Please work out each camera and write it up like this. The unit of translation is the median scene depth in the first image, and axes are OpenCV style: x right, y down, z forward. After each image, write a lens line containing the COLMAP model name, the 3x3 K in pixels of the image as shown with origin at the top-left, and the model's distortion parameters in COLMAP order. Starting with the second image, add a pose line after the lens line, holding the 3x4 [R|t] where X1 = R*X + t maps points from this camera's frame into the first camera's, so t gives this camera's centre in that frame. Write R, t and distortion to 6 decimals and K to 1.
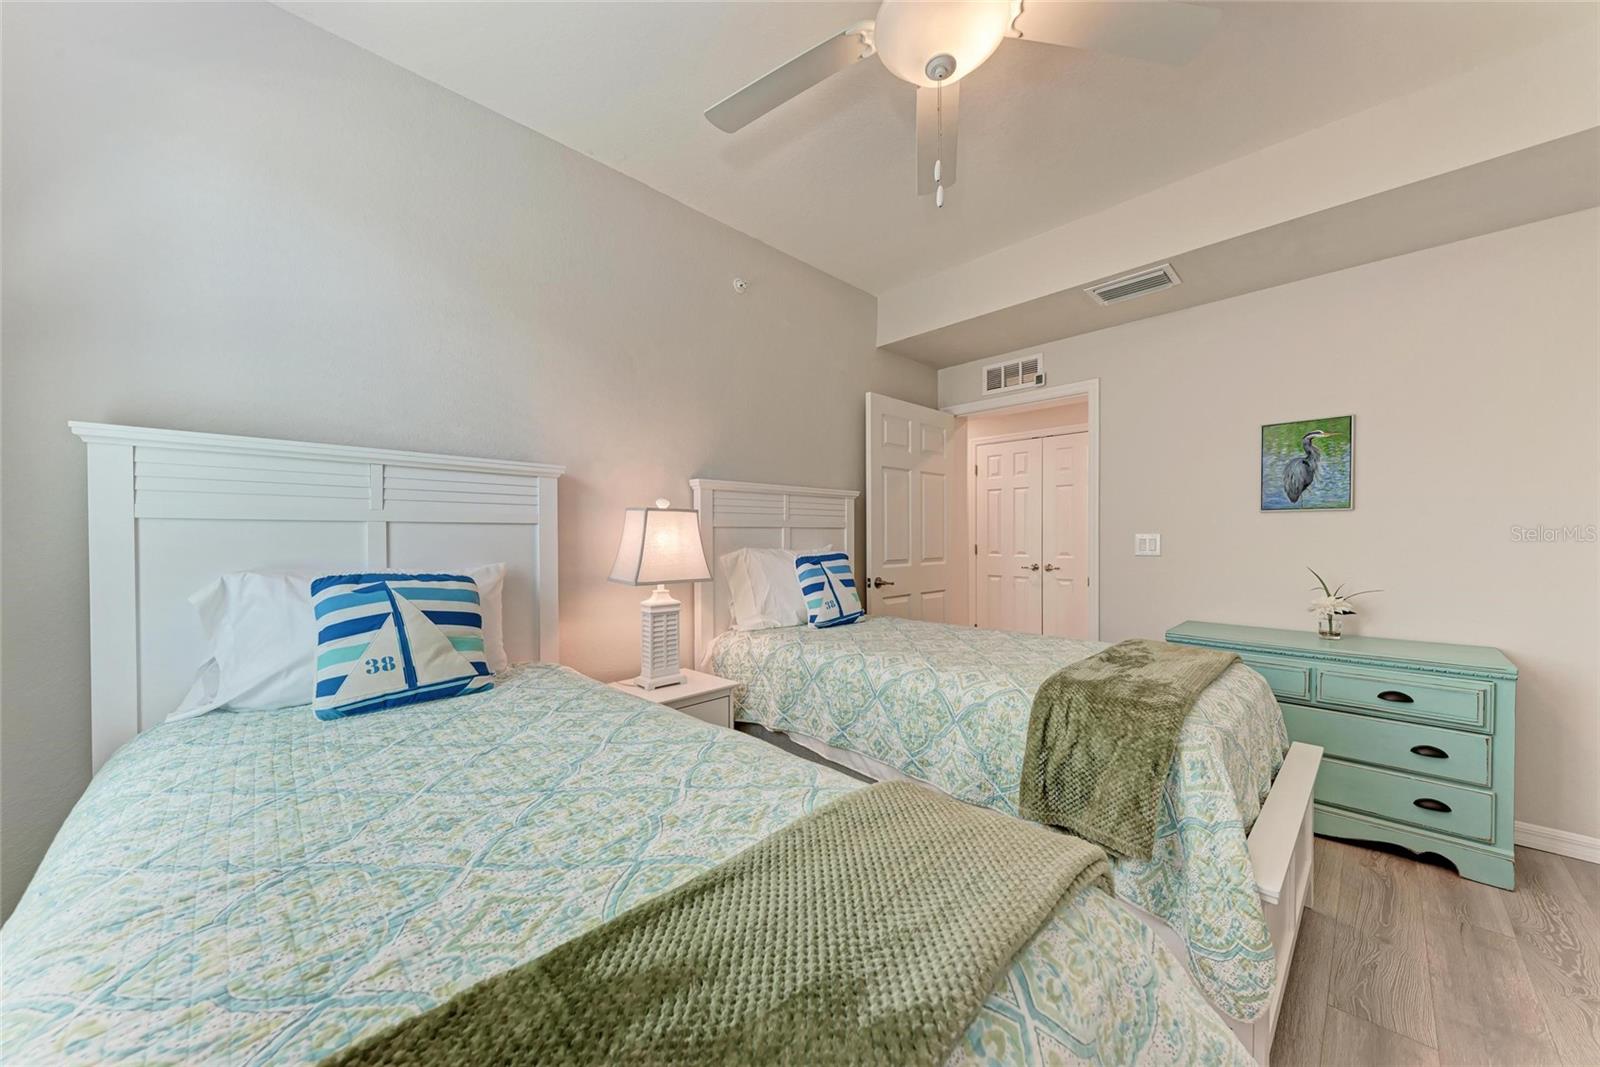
lens RADIAL K [[562.2, 0, 808.6], [0, 562.2, 538.7], [0, 0, 1]] dist [0.011155, -0.003196]
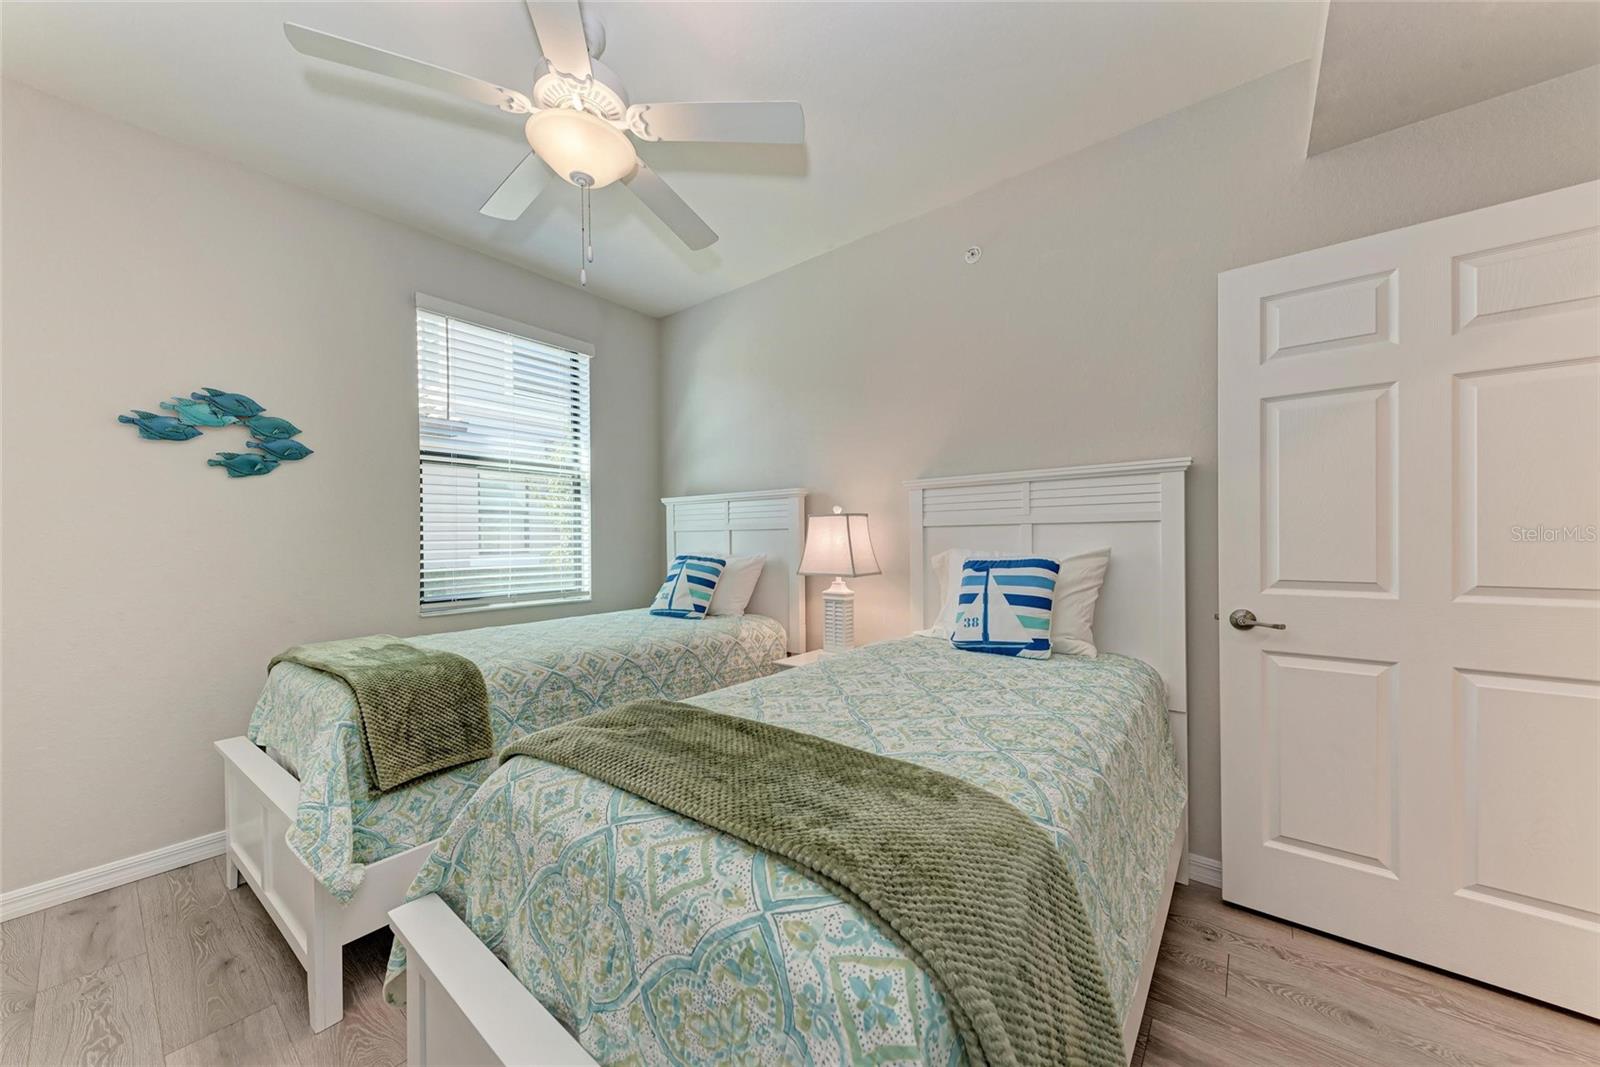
lens RADIAL K [[562.2, 0, 808.6], [0, 562.2, 538.7], [0, 0, 1]] dist [0.011155, -0.003196]
pose [[0.119904, 0.006928, -0.992761, 0.706994], [0.009369, 0.999923, 0.008109, -0.008350], [0.992741, -0.010274, 0.119830, 0.602242]]
